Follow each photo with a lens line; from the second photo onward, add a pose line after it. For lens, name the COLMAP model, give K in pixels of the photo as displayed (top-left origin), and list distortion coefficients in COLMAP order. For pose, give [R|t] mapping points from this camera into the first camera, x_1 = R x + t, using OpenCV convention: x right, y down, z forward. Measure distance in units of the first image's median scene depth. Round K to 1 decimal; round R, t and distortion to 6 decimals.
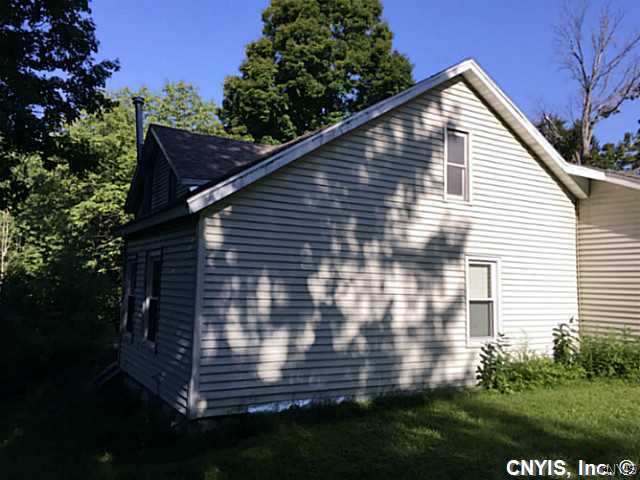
lens RADIAL K [[542.5, 0, 318.2], [0, 542.5, 240.1], [0, 0, 1]] dist [0.064516, -0.064115]
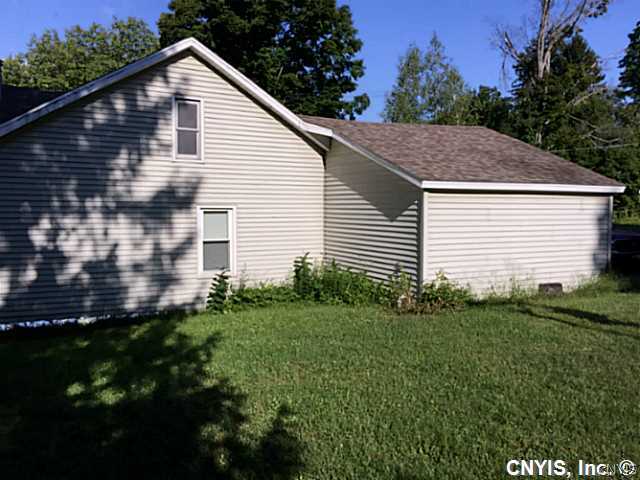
lens RADIAL K [[542.5, 0, 323.3], [0, 542.5, 239.2], [0, 0, 1]] dist [0.064516, -0.064115]
pose [[0.998711, -0.018412, -0.047305, 0.641898], [0.024769, 0.990188, 0.137527, -0.059603], [0.044309, -0.138522, 0.989368, -0.217859]]
